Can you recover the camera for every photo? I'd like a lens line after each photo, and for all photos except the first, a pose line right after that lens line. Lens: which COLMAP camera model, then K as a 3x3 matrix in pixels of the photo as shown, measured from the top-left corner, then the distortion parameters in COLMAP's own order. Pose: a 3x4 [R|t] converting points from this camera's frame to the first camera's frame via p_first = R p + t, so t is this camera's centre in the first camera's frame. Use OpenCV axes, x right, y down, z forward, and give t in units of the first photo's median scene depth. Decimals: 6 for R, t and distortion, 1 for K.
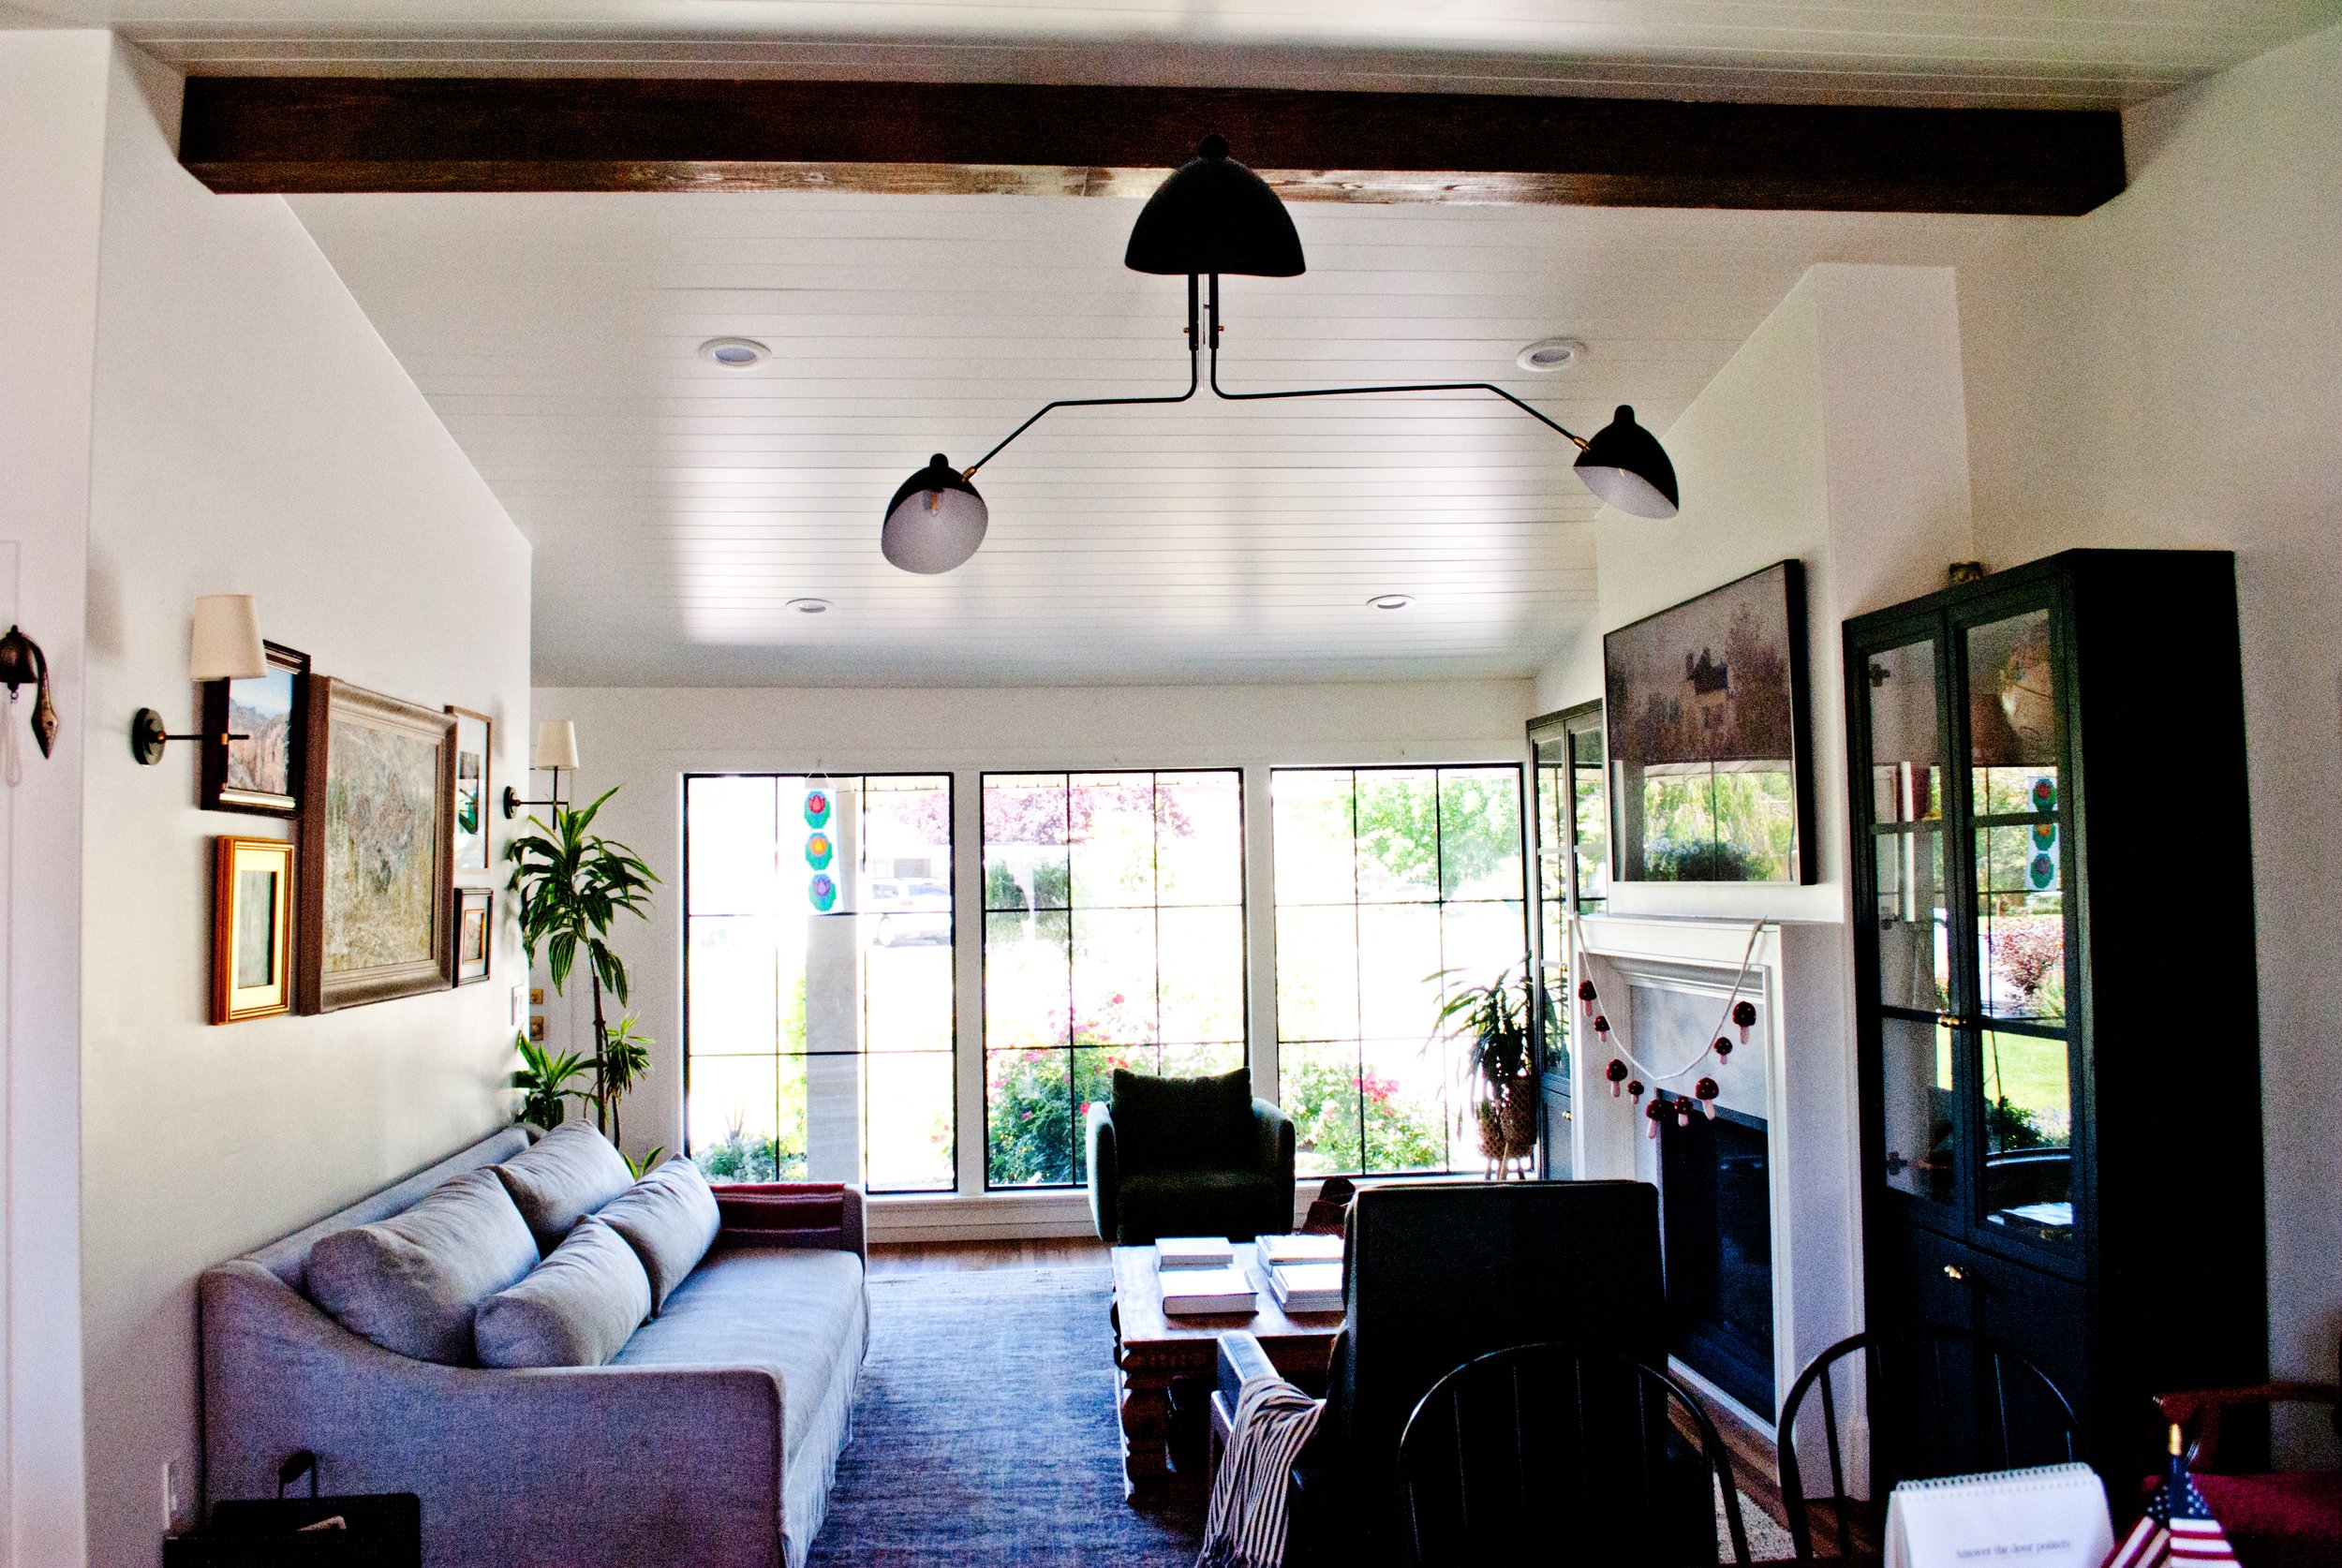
lens RADIAL K [[1853.2, 0, 1172.1], [0, 1853.2, 763.0], [0, 0, 1]] dist [-0.081415, 0.010733]
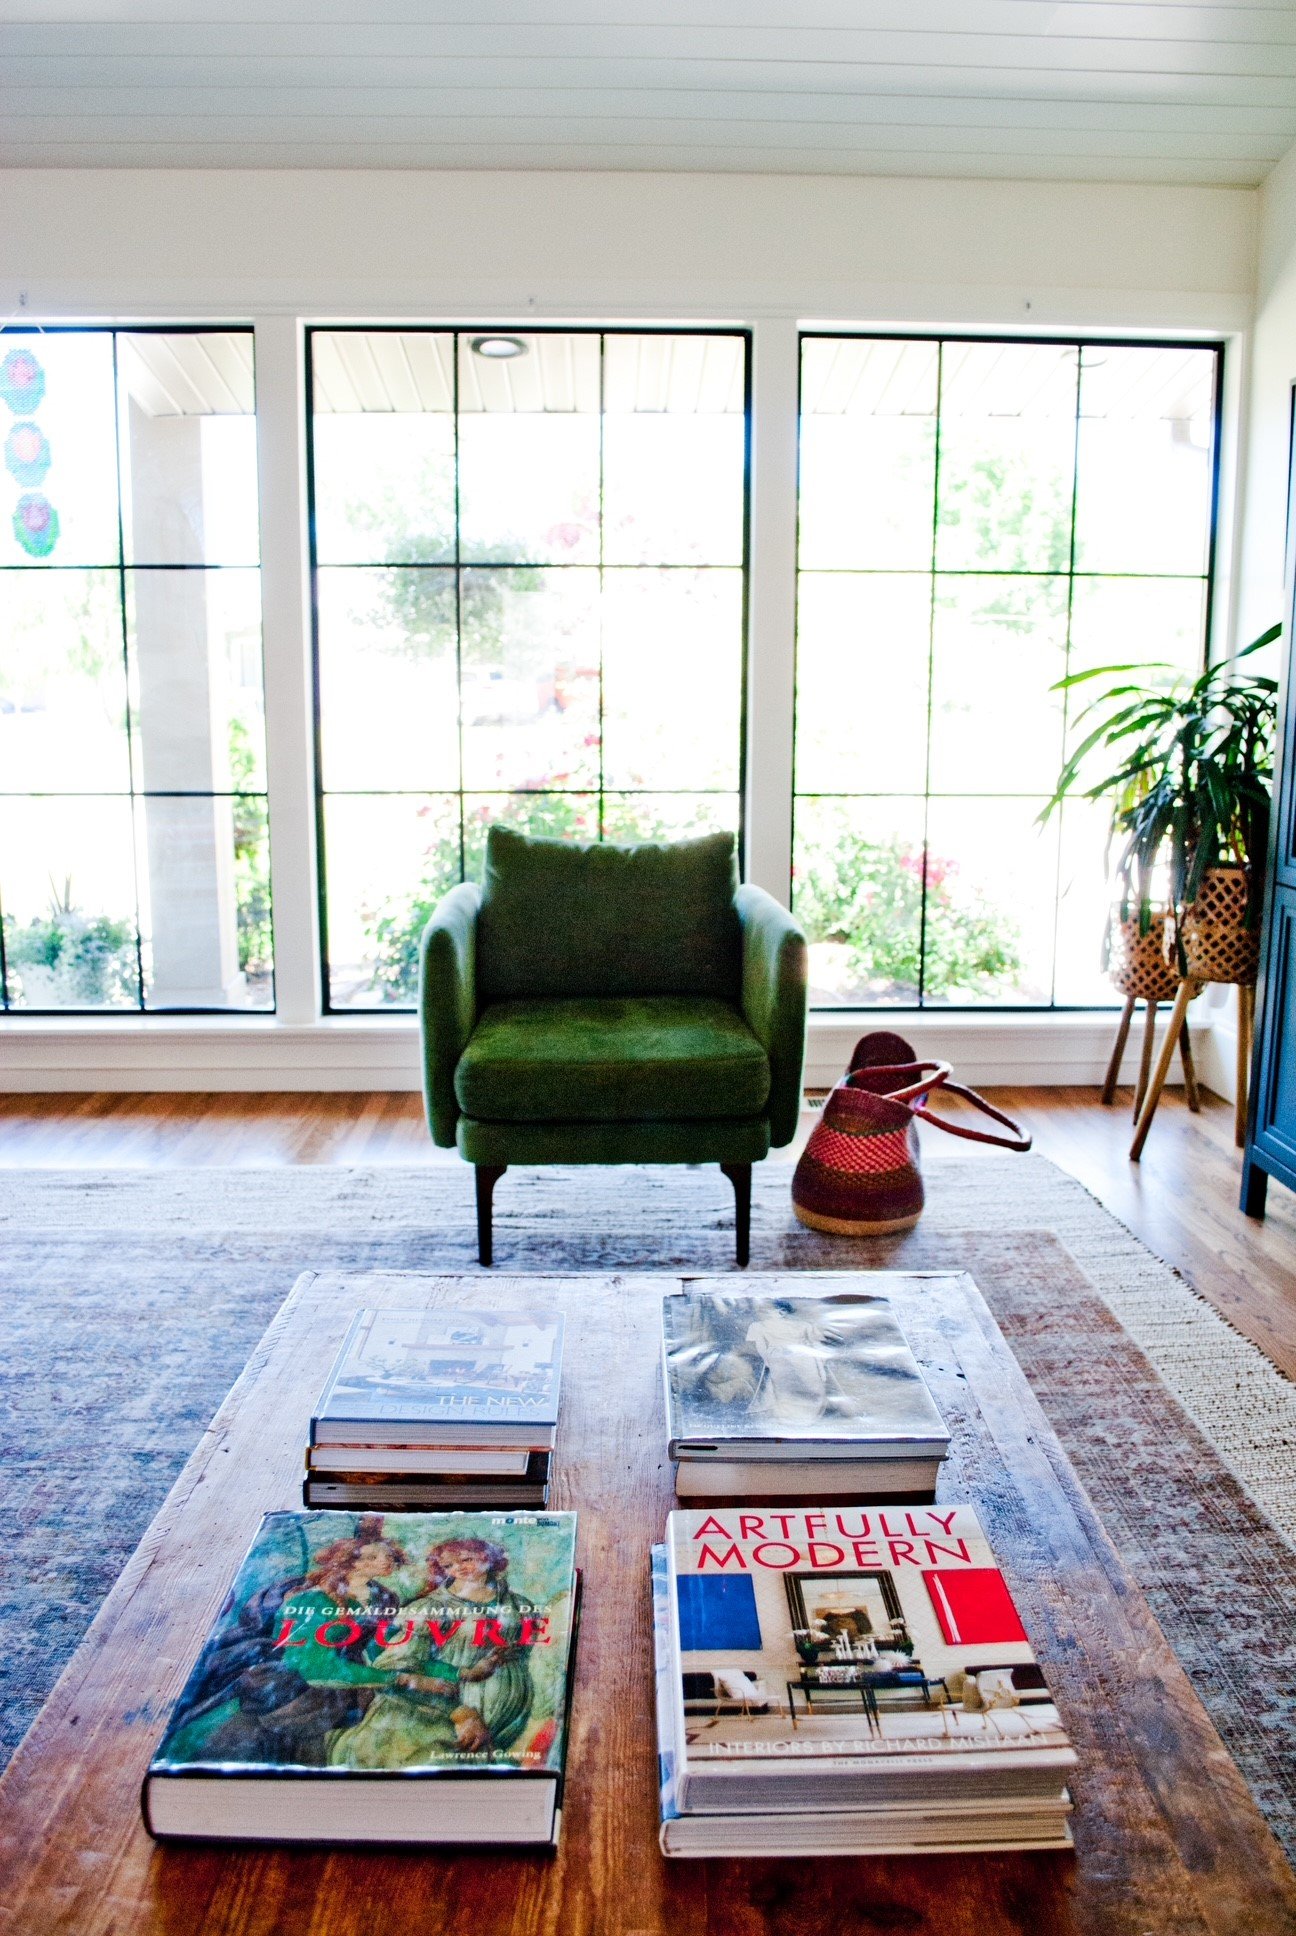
lens RADIAL K [[1532.0, 0, 660.9], [0, 1532.0, 962.5], [0, 0, 1]] dist [-0.081415, 0.010733]
pose [[0.998326, 0.035970, -0.045288, 0.039073], [-0.023918, 0.969740, 0.242966, 0.084449], [0.052657, -0.241477, 0.968977, 0.504415]]
